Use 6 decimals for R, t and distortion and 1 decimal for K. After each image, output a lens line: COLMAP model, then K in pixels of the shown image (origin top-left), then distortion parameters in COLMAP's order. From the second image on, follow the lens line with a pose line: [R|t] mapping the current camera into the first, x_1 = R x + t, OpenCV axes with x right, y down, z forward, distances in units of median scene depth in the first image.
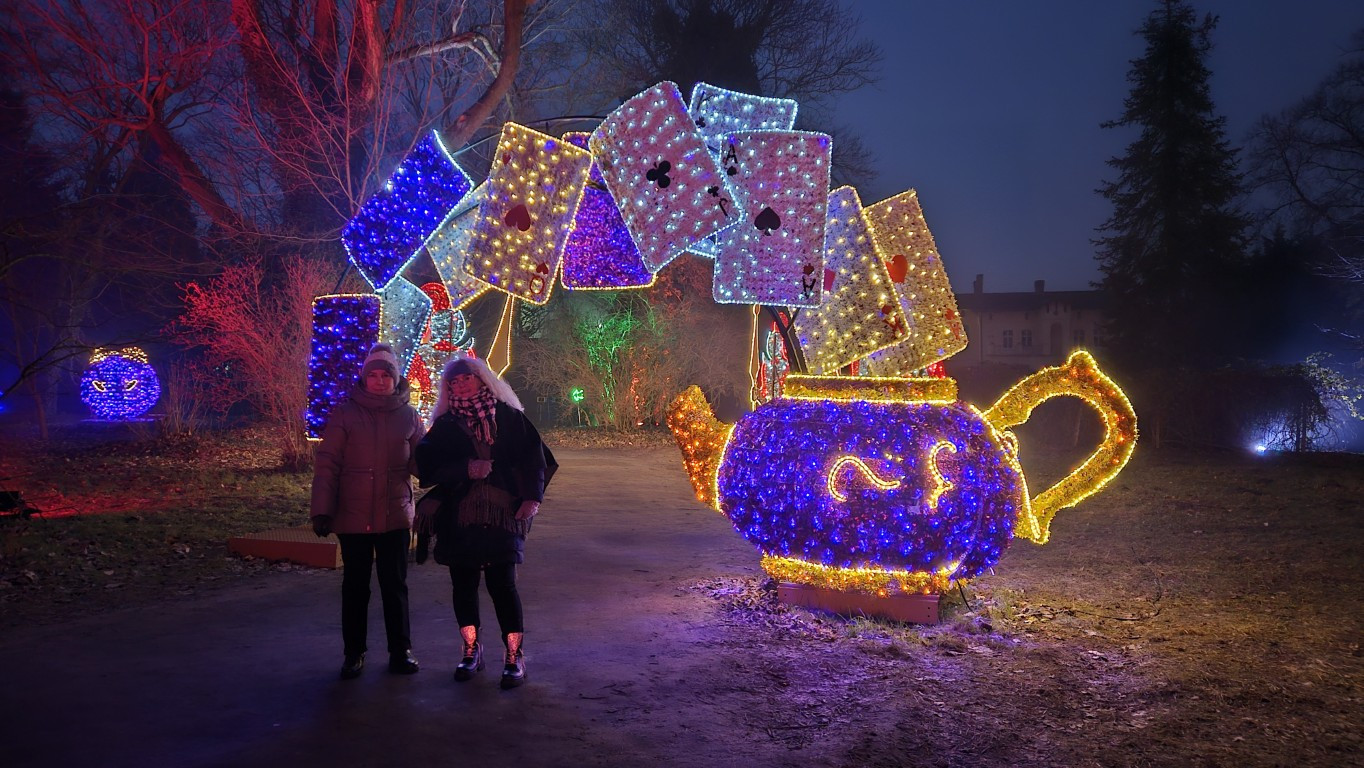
lens RADIAL K [[924.0, 0, 691.5], [0, 924.0, 370.0], [0, 0, 1]] dist [0.079224, -0.057648]
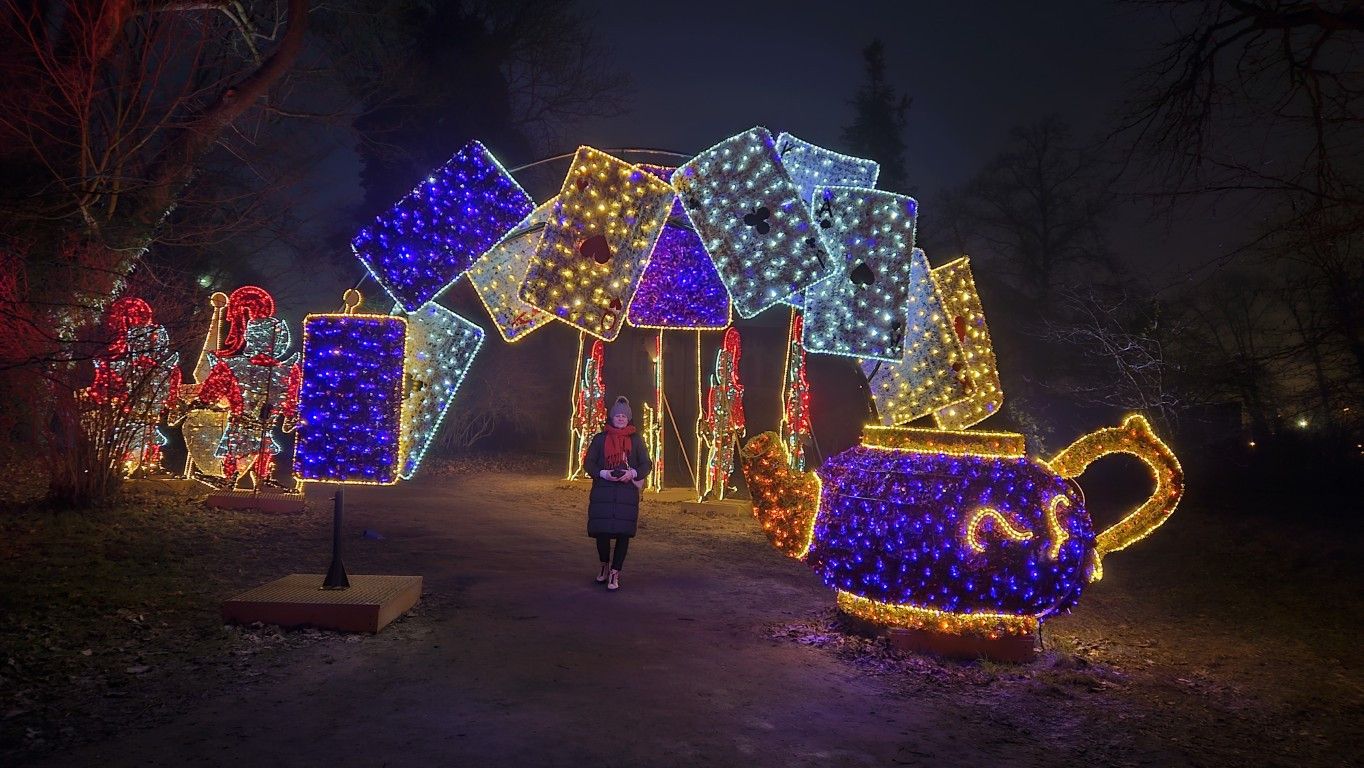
lens RADIAL K [[924.0, 0, 687.4], [0, 924.0, 383.5], [0, 0, 1]] dist [0.079224, -0.057648]
pose [[0.940427, 0.039790, 0.337659, -0.434661], [-0.038544, 0.999203, -0.010394, -0.022397], [-0.337803, -0.003240, 0.941211, 0.088932]]
